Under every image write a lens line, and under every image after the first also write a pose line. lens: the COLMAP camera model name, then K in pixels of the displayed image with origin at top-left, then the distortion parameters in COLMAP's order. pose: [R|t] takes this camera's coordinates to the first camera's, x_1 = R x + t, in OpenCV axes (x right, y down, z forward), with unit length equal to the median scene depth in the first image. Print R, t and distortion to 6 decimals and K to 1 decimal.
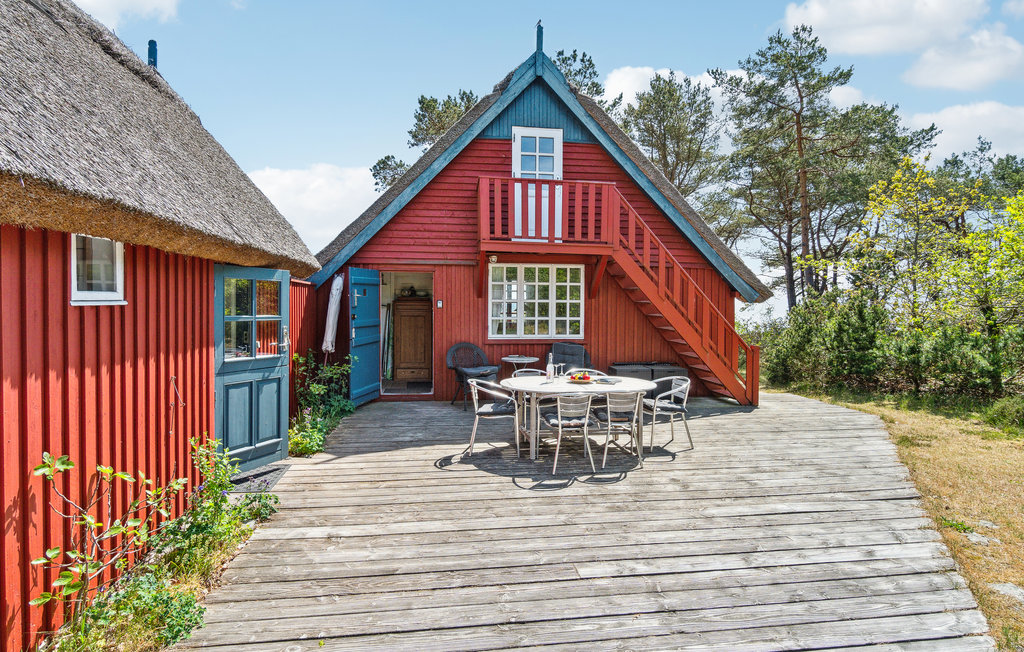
lens RADIAL K [[494.5, 0, 483.9], [0, 494.5, 322.9], [0, 0, 1]] dist [-0.002914, -0.001108]
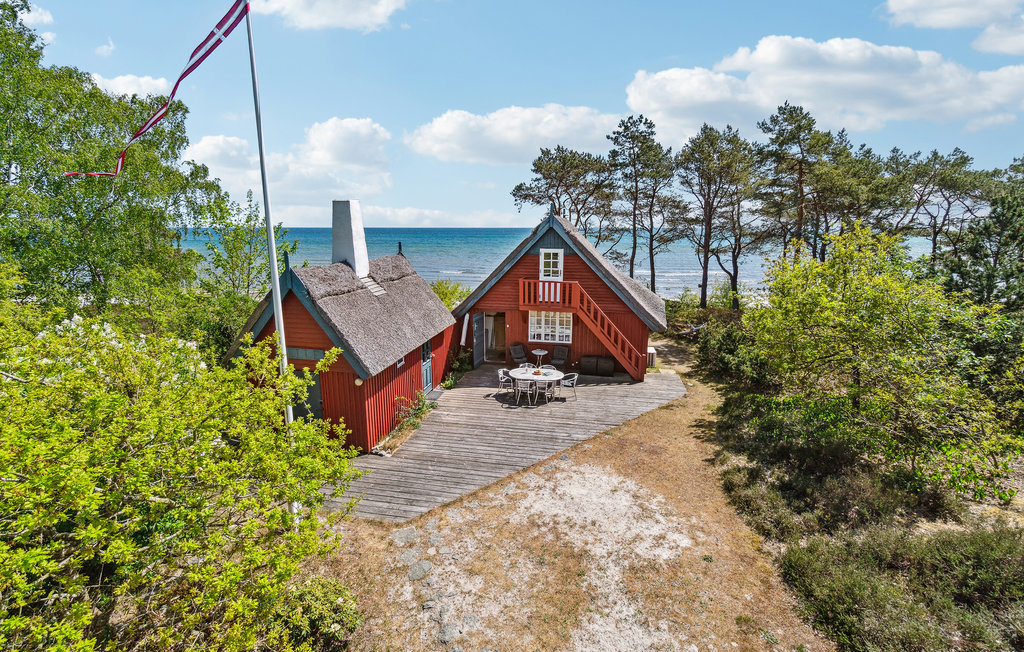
lens RADIAL K [[437.8, 0, 512.9], [0, 437.8, 314.0], [0, 0, 1]] dist [-0.006833, -0.000419]
pose [[0.952709, 0.054808, -0.298900, 0.555825], [-0.002547, 0.985006, 0.172500, -0.455357], [0.303872, -0.163581, 0.938564, -0.947243]]
